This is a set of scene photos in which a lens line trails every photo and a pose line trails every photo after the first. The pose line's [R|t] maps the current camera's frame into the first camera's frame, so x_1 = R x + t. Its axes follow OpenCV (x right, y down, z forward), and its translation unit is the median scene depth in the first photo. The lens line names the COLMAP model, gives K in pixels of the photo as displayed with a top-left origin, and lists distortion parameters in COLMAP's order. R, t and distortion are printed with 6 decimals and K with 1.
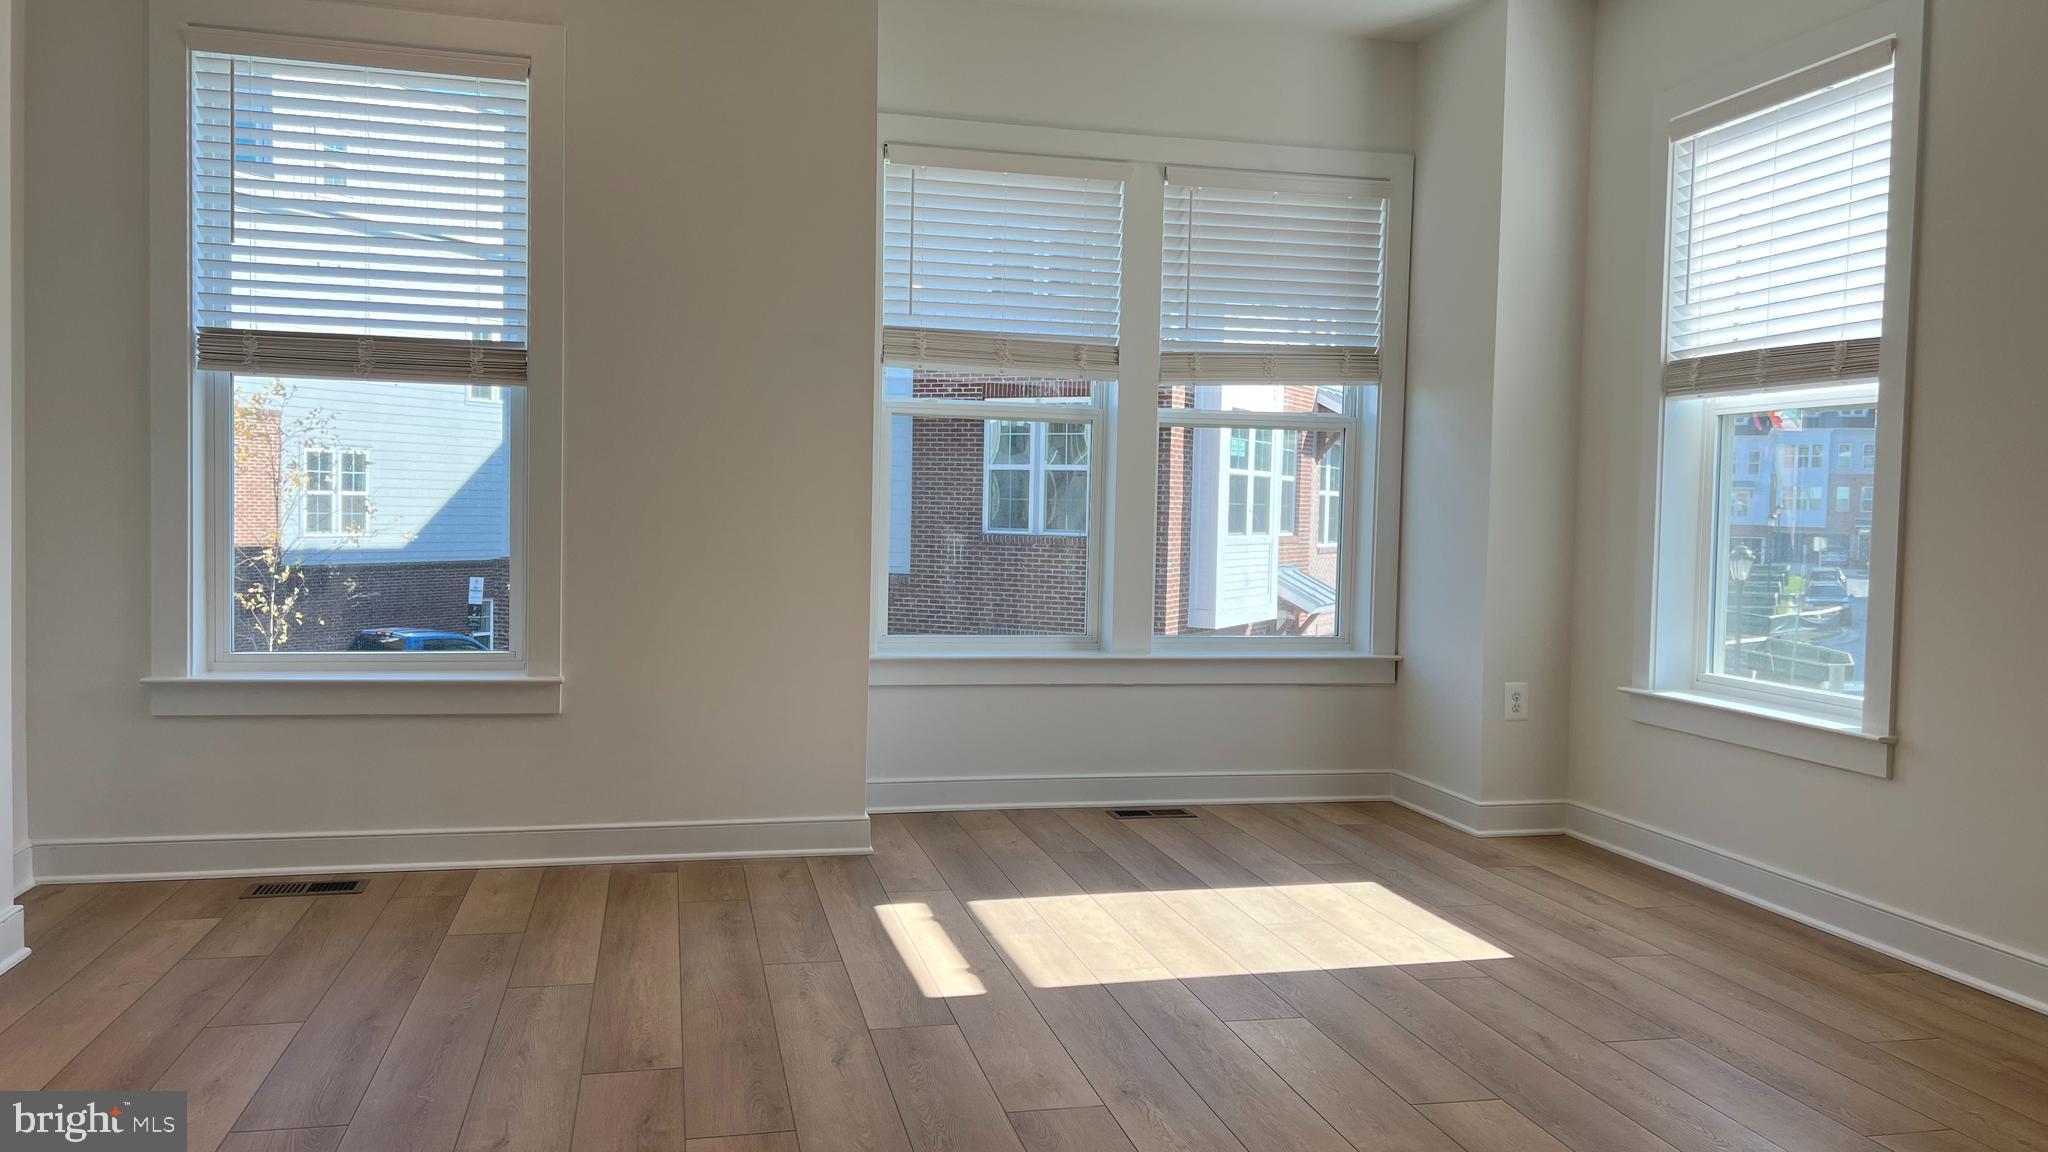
lens RADIAL K [[1550.0, 0, 1029.6], [0, 1550.0, 574.3], [0, 0, 1]] dist [0.091036, -0.132041]
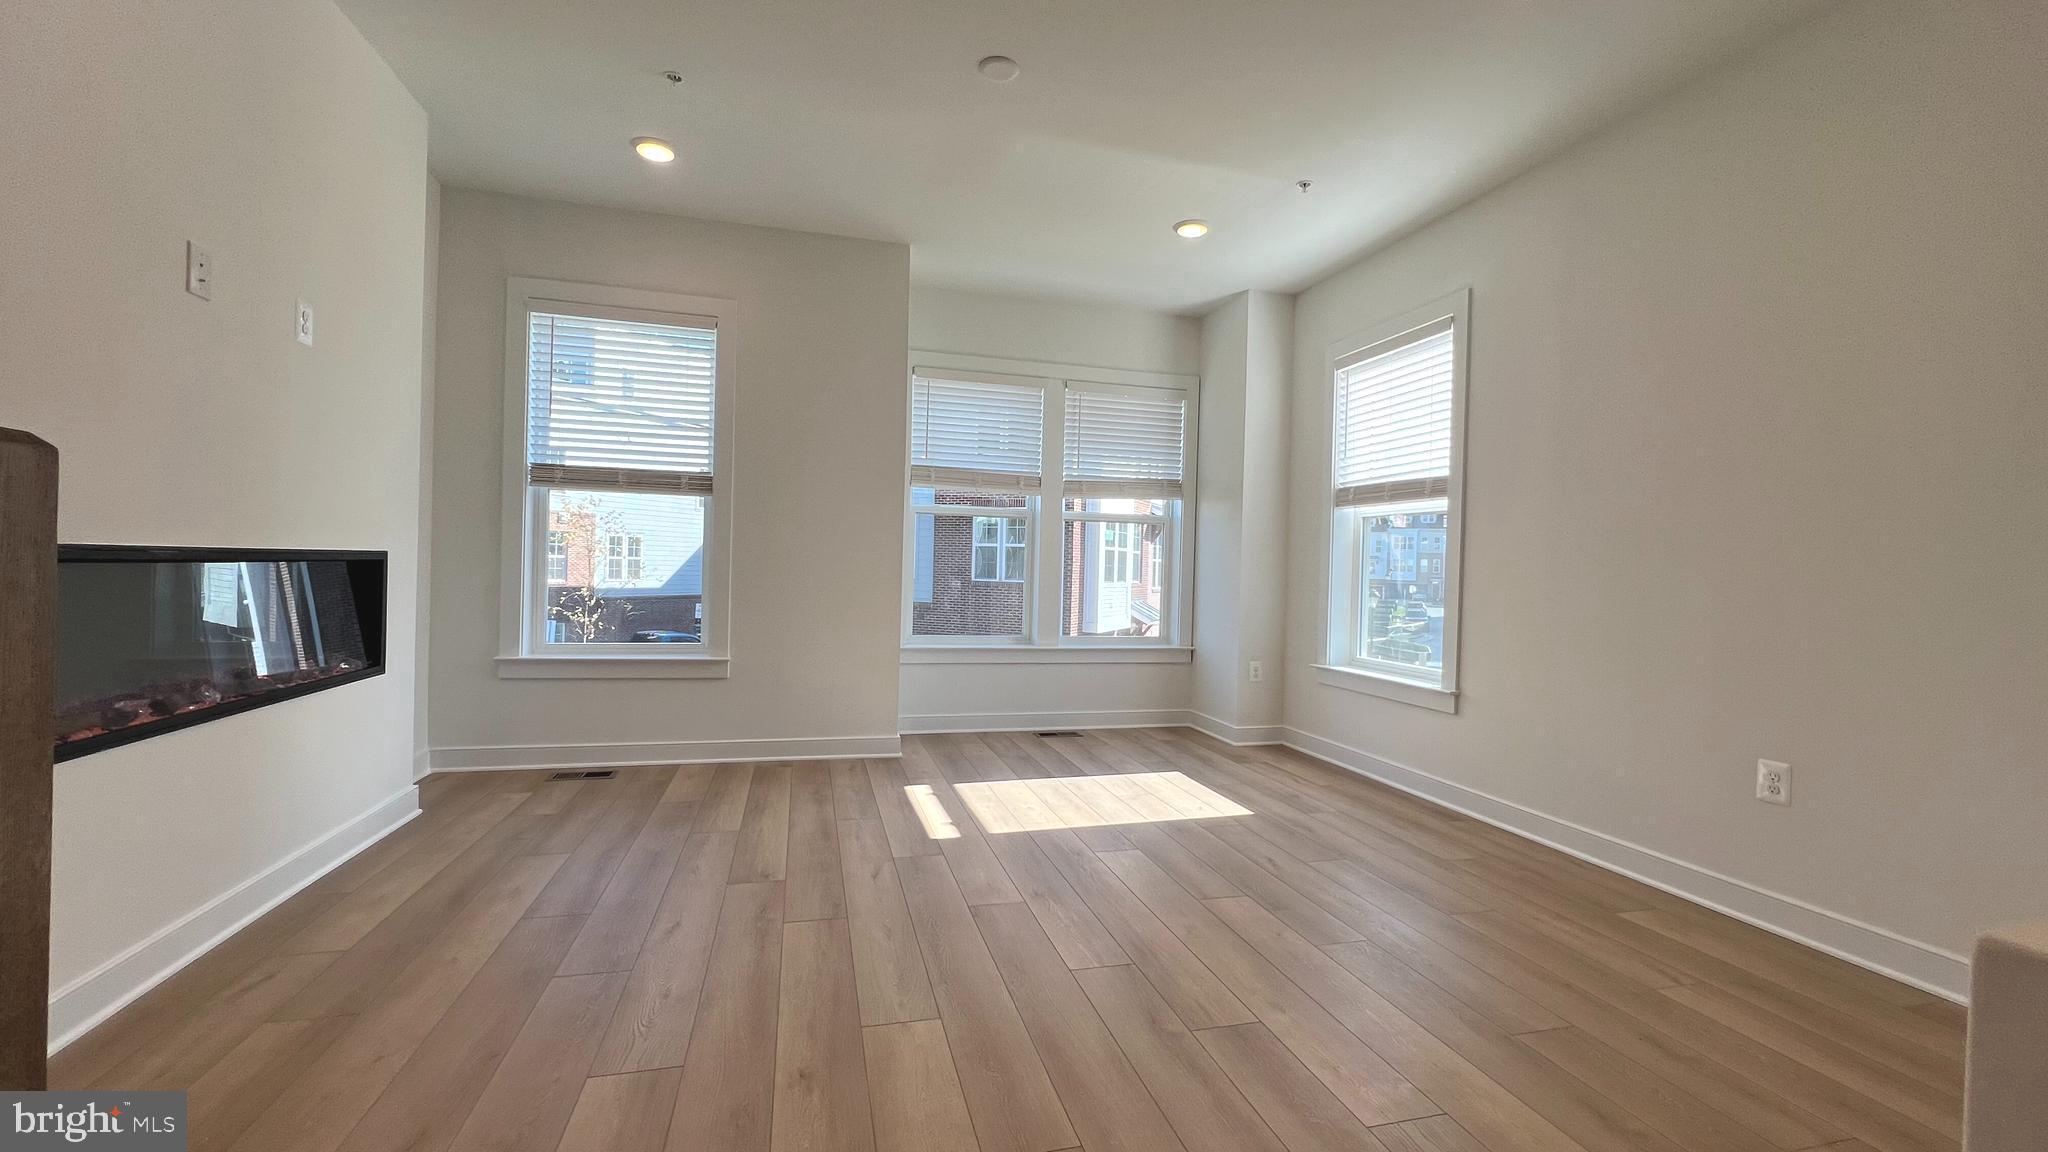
lens RADIAL K [[830.9, 0, 1017.9], [0, 830.9, 575.6], [0, 0, 1]] dist [0.000199, 0.000010]
pose [[0.999744, 0.004732, 0.022135, 0.010862], [-0.003979, 0.999416, -0.033931, 0.002391], [-0.022283, 0.033834, 0.999179, 0.032540]]
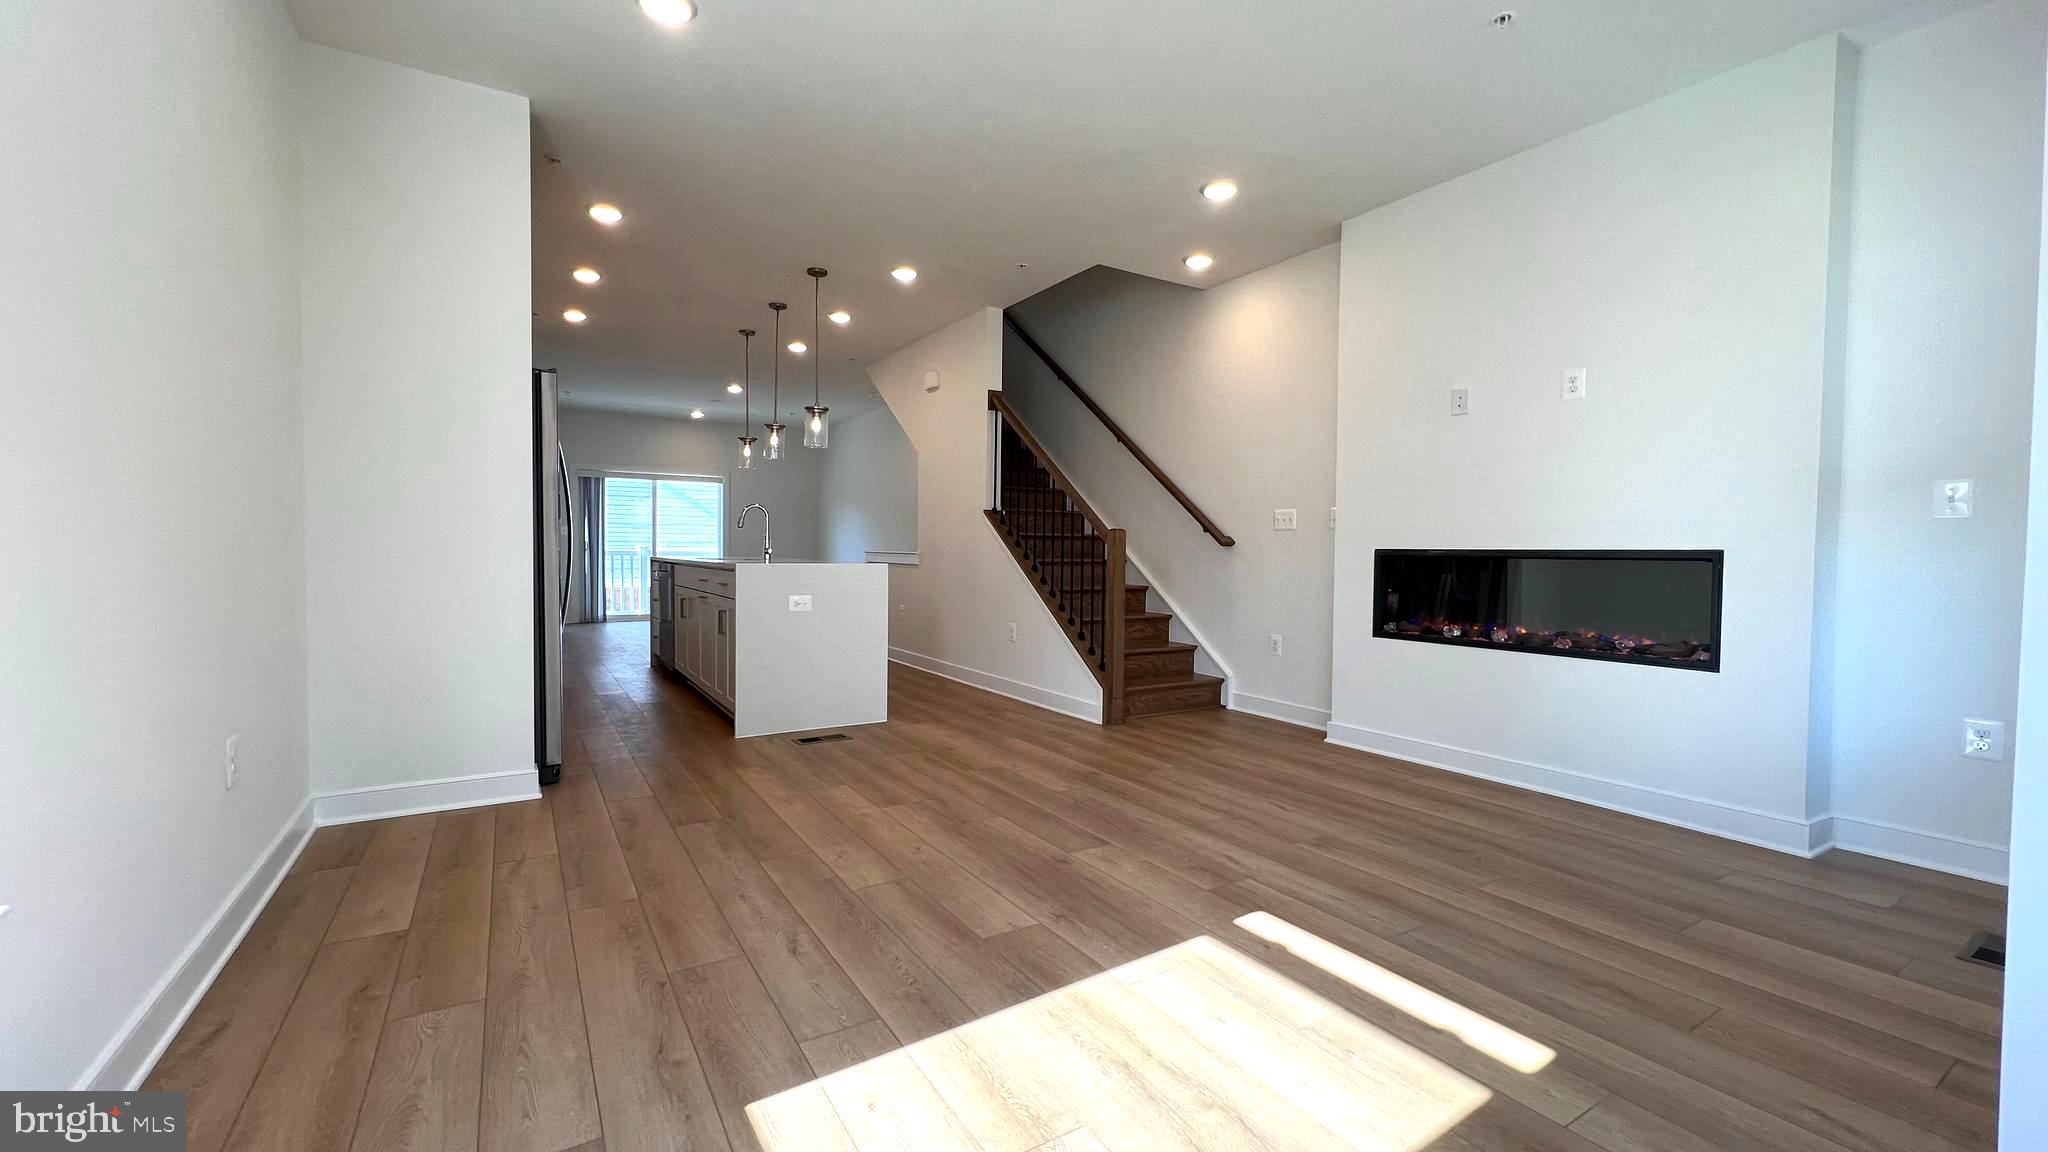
lens RADIAL K [[830.9, 0, 1017.9], [0, 830.9, 575.6], [0, 0, 1]] dist [0.000199, 0.000010]
pose [[-0.949225, -0.023409, -0.313725, 0.263593], [-0.046733, 0.996656, 0.067033, -0.036046], [0.311106, 0.078291, -0.947145, 1.170465]]
